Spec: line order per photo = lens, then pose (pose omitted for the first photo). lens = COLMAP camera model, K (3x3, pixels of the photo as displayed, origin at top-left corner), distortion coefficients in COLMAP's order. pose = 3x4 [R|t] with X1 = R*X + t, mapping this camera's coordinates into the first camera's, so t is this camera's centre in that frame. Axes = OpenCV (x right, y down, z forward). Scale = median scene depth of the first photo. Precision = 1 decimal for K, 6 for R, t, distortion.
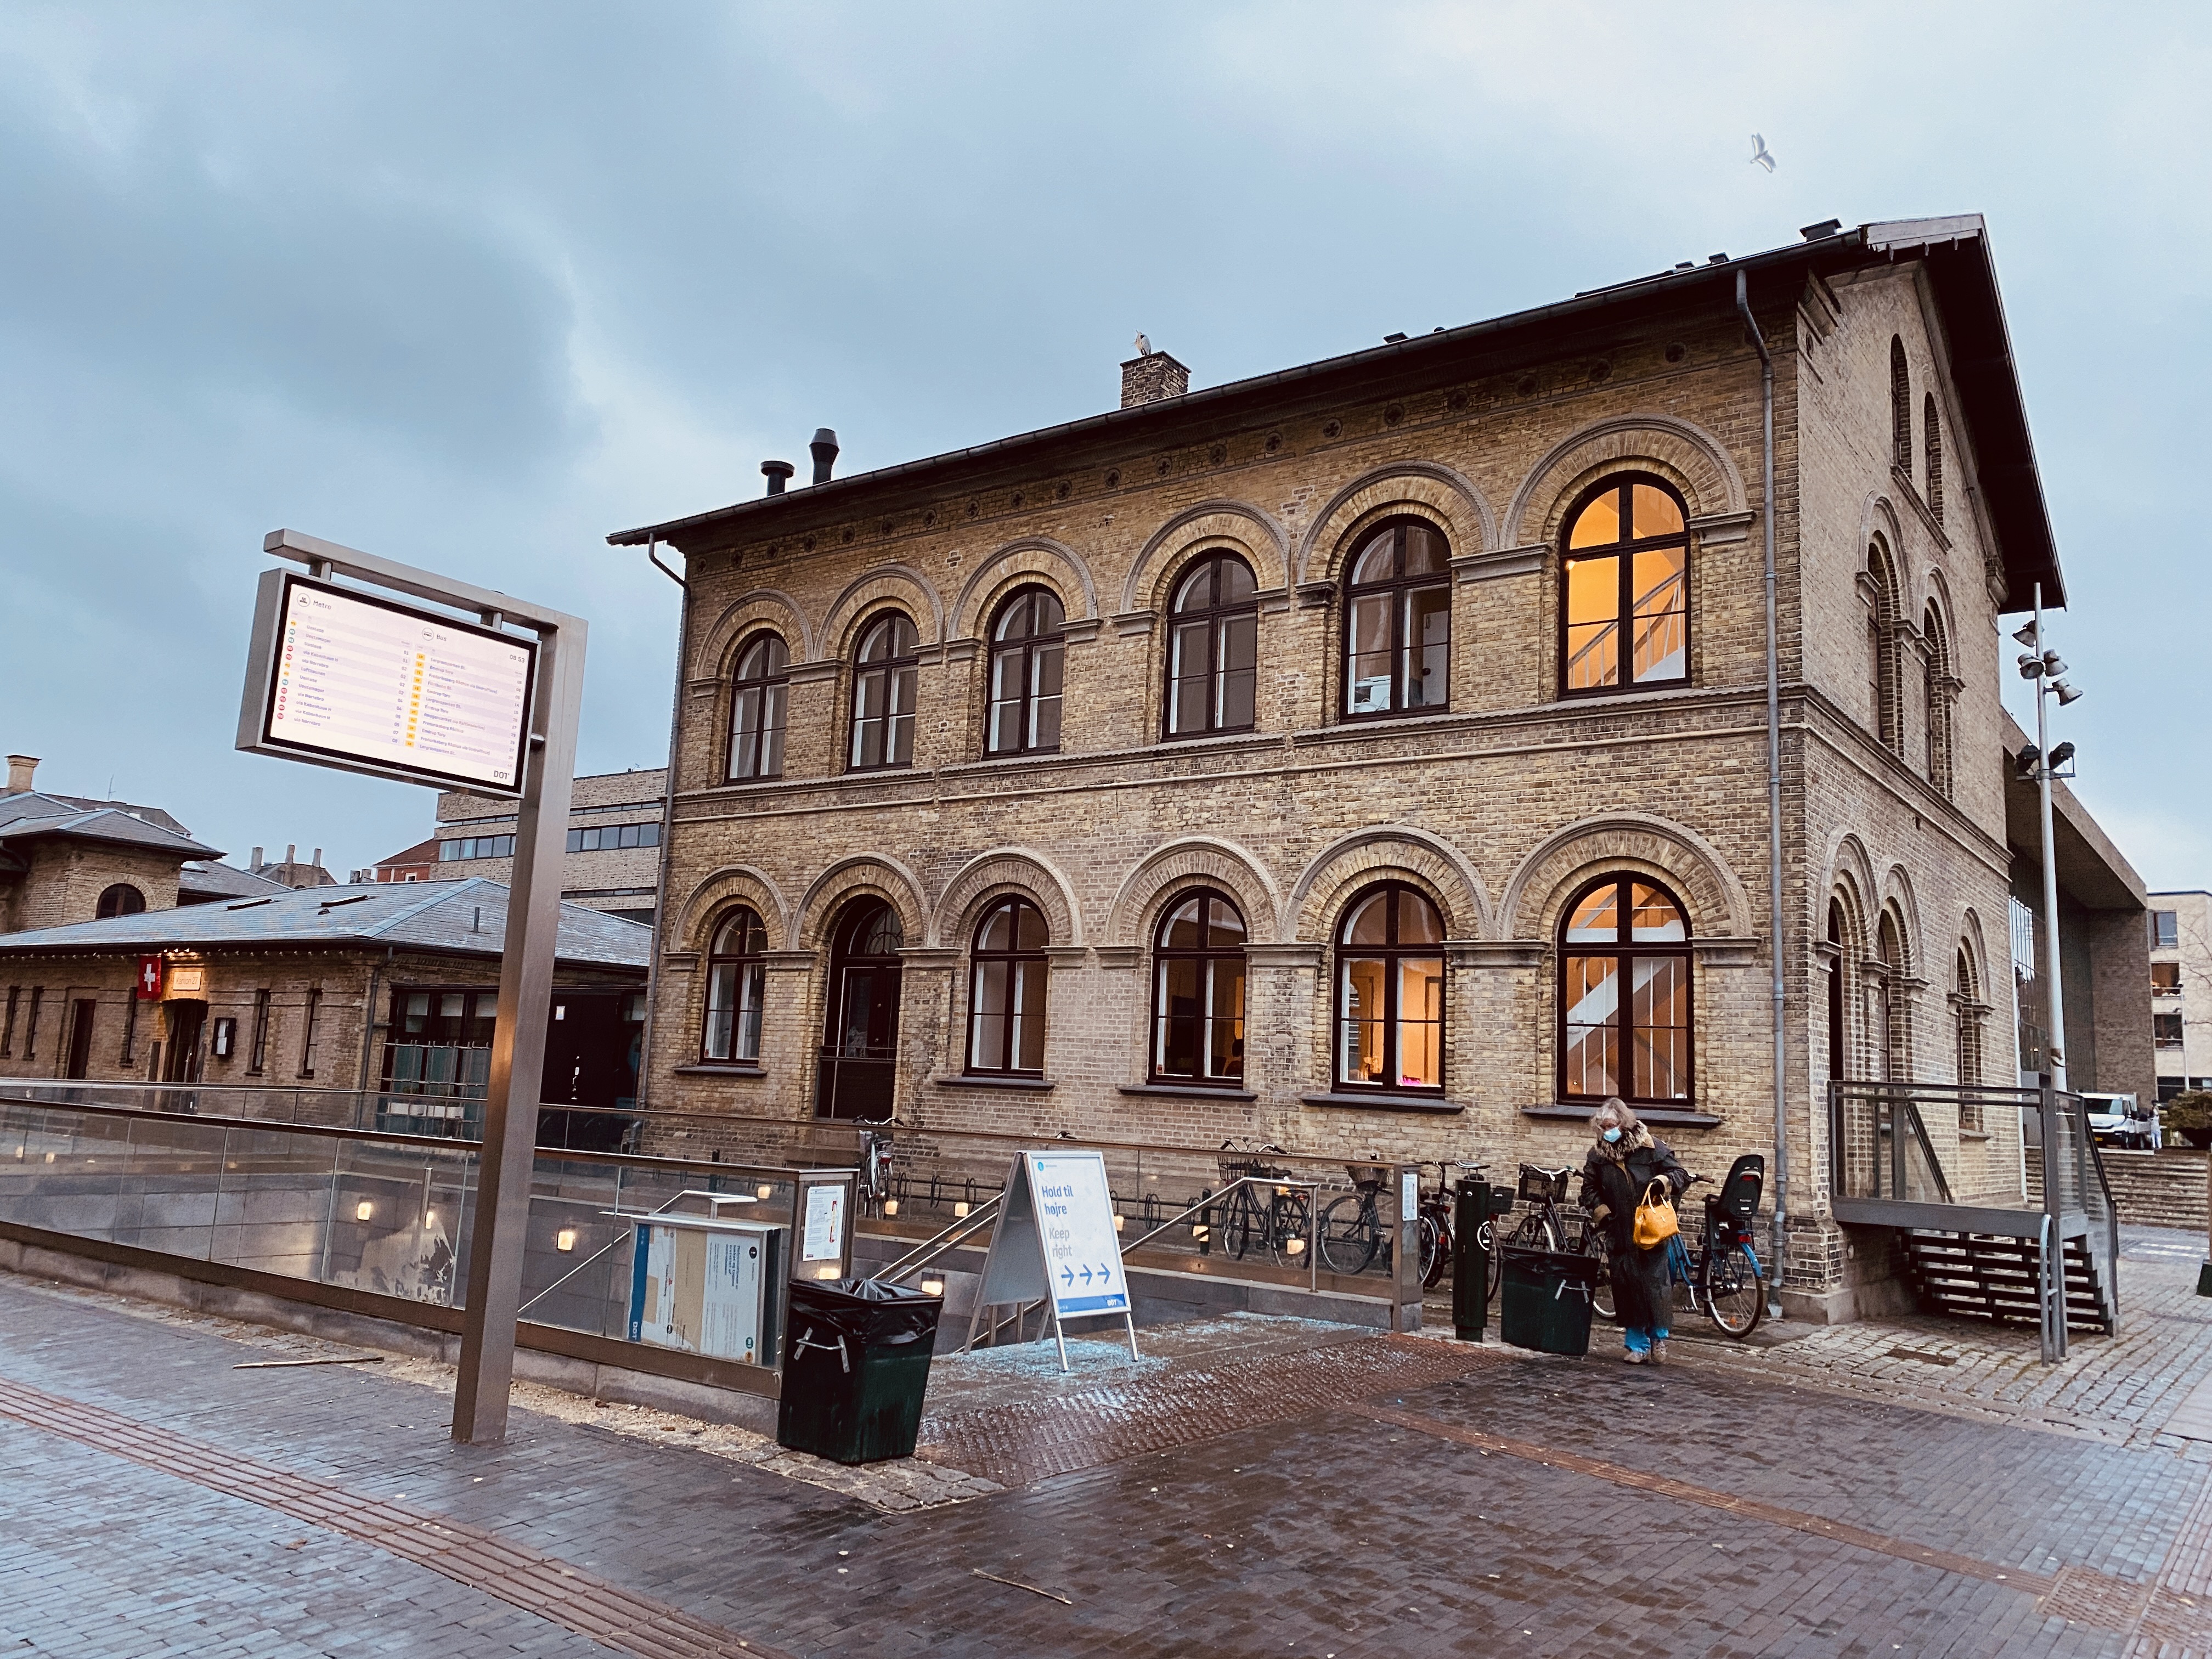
lens RADIAL K [[1677.8, 0, 1097.2], [0, 1677.8, 816.5], [0, 0, 1]] dist [0.064544, -0.061827]
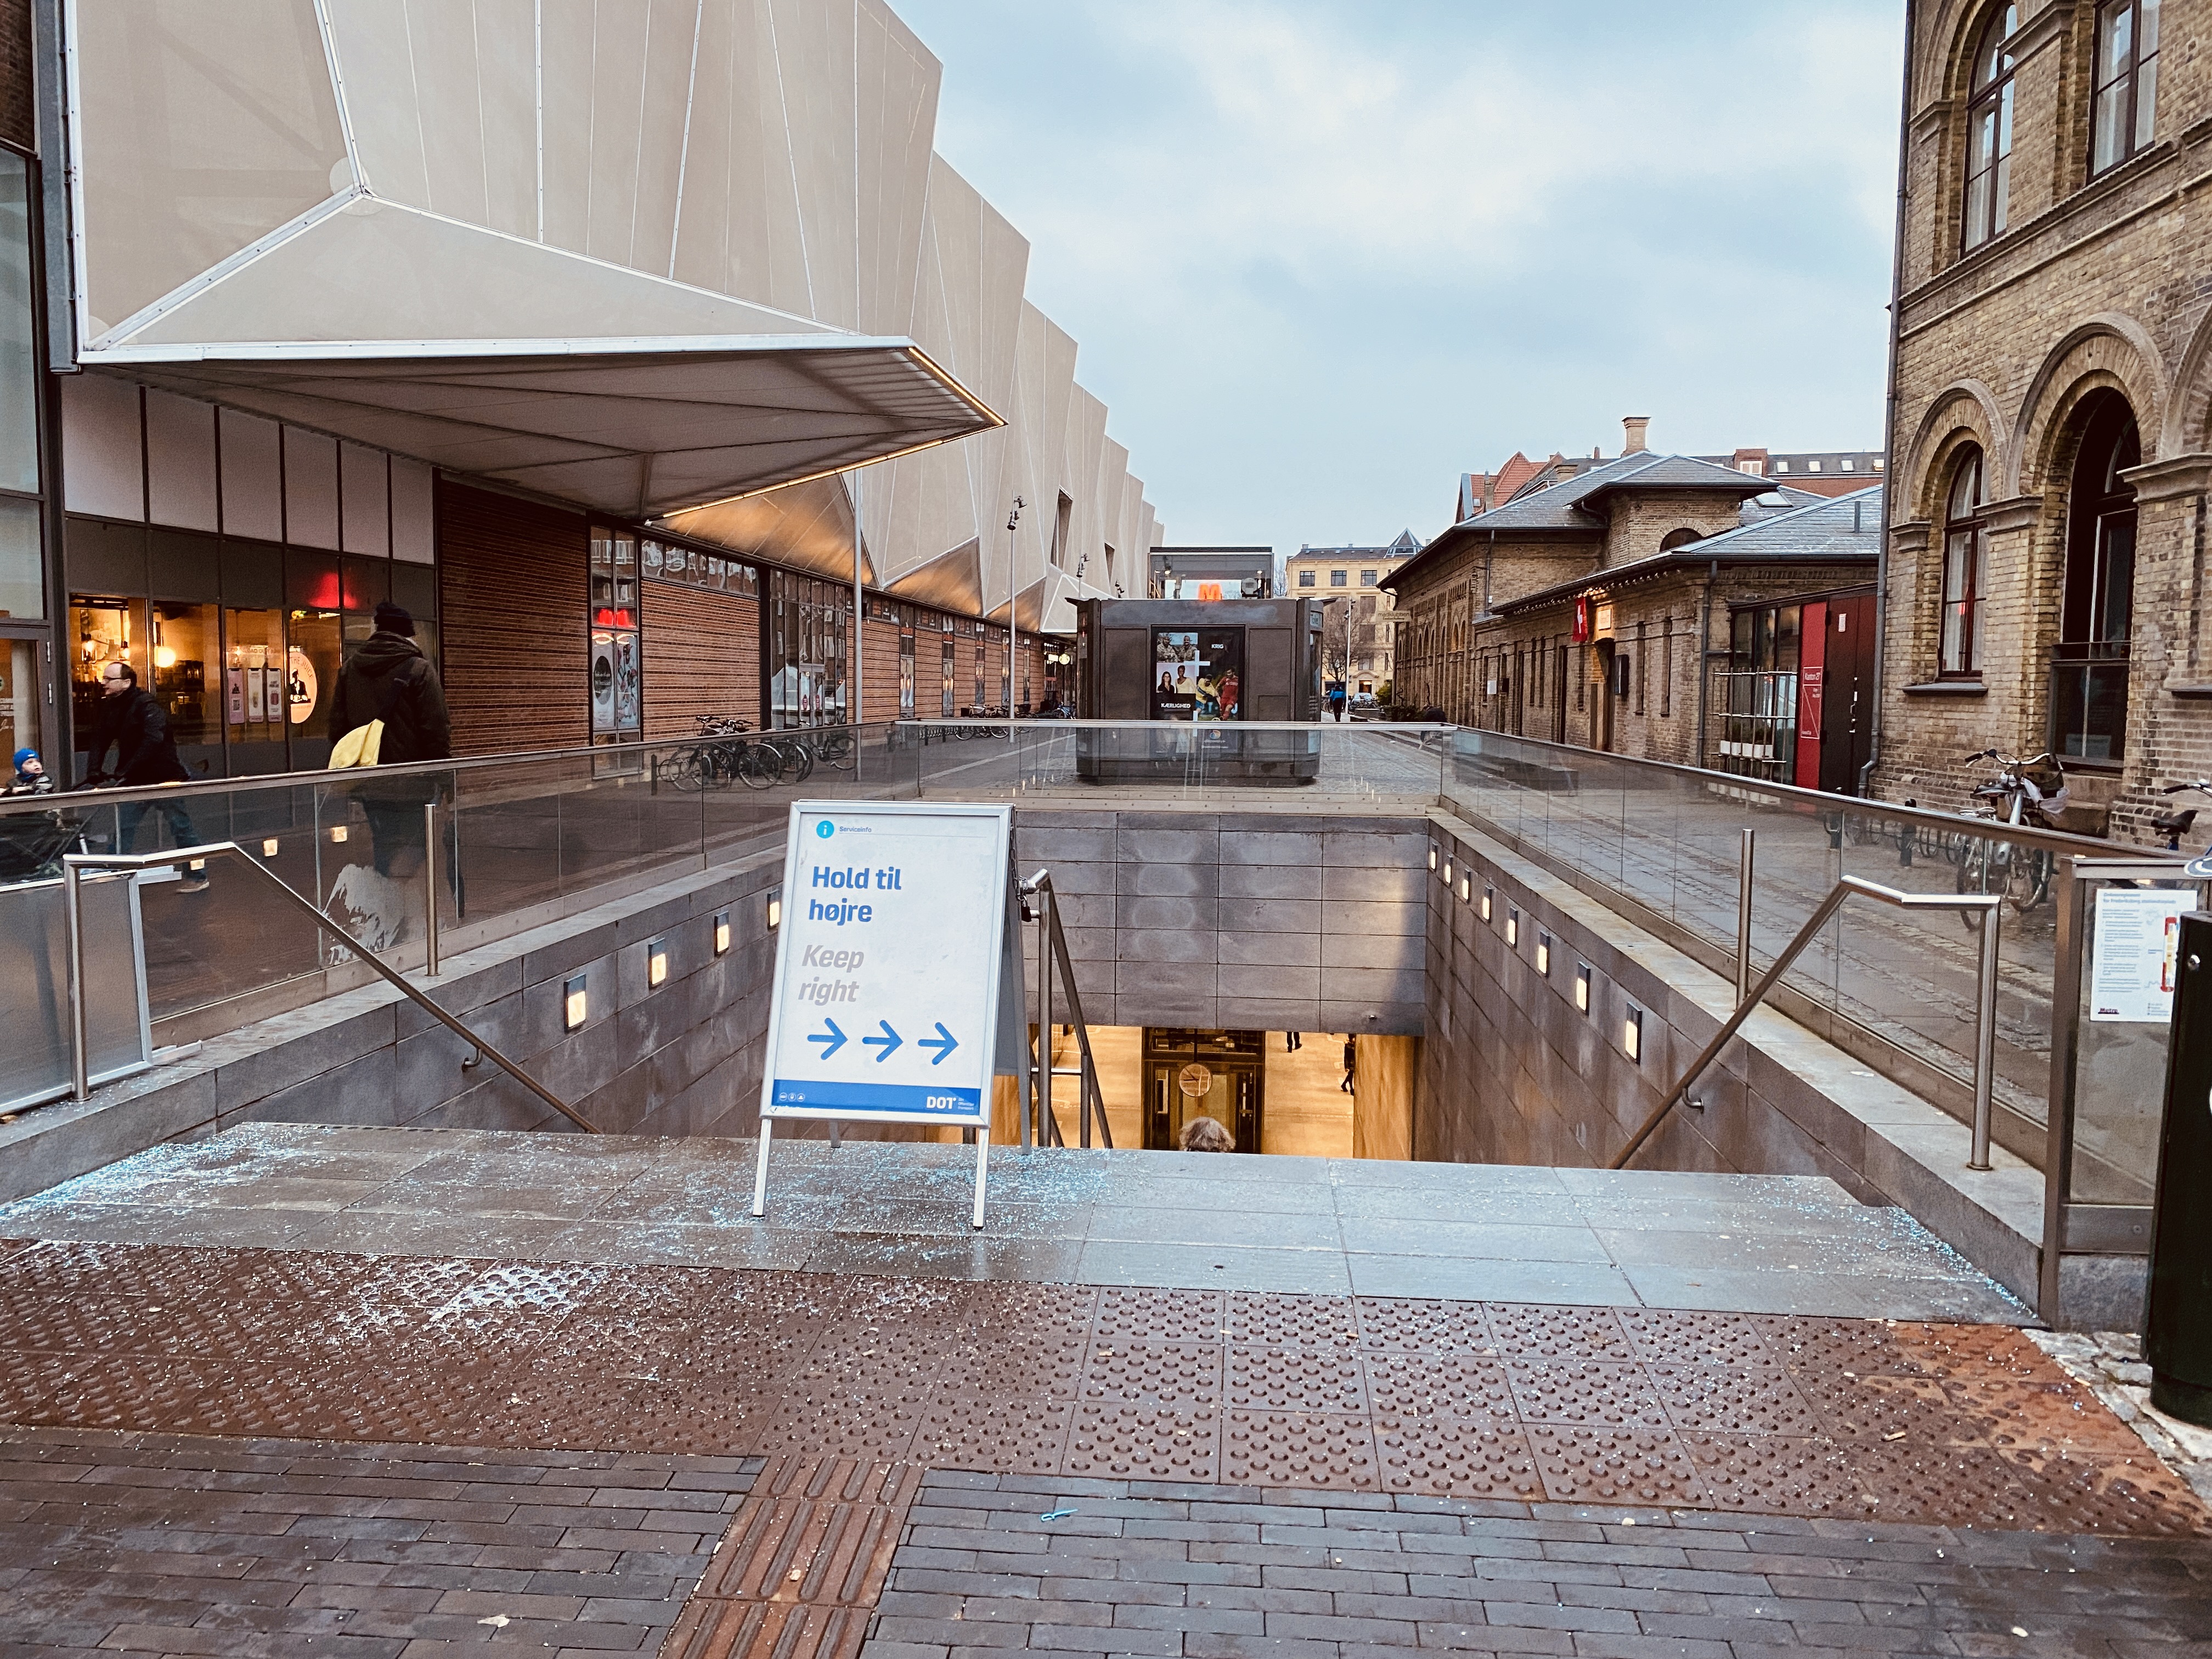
lens RADIAL K [[1687.2, 0, 1078.9], [0, 1687.2, 823.3], [0, 0, 1]] dist [0.012175, -0.008854]
pose [[0.512768, 0.026577, -0.858115, 0.259266], [0.152870, 0.980721, 0.121722, 0.091040], [0.844807, -0.193596, 0.498820, 0.473862]]
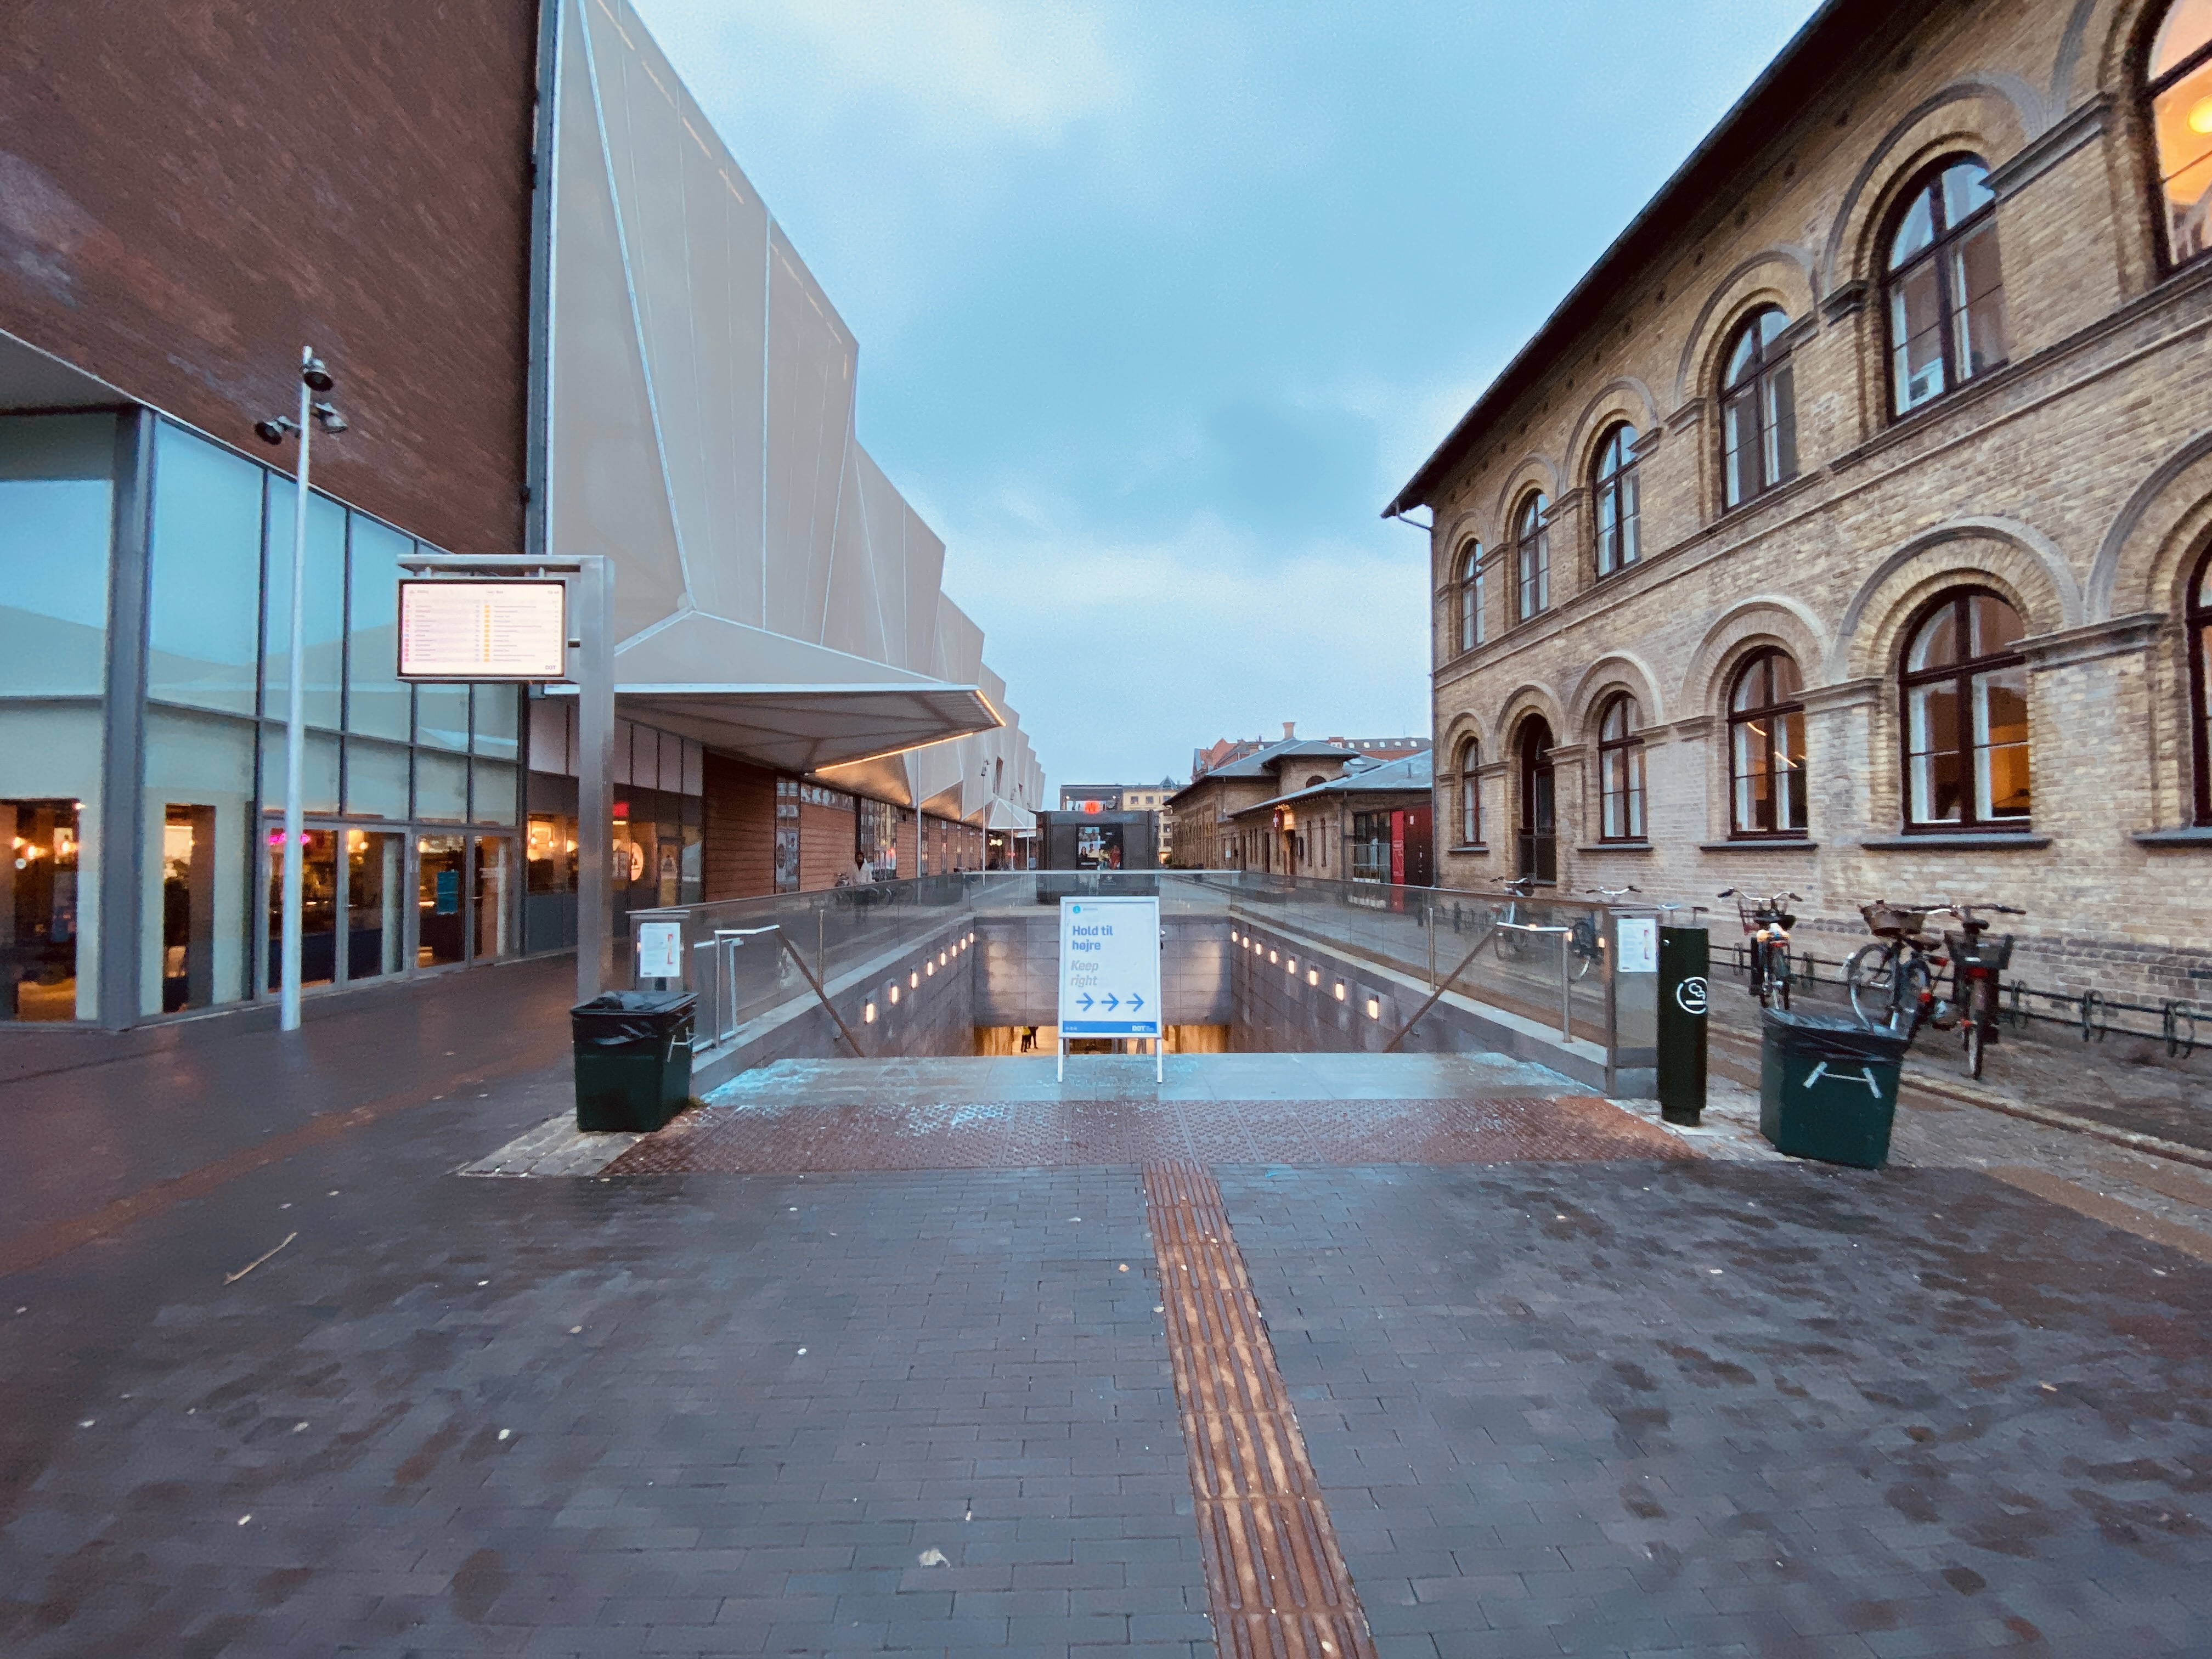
lens RADIAL K [[896.2, 0, 1098.2], [0, 896.2, 838.3], [0, 0, 1]] dist [0.009314, -0.018087]
pose [[0.609118, -0.067593, -0.790194, 0.270341], [0.159269, 0.986489, 0.038388, 0.081082], [0.776923, -0.149236, 0.611653, 0.376655]]
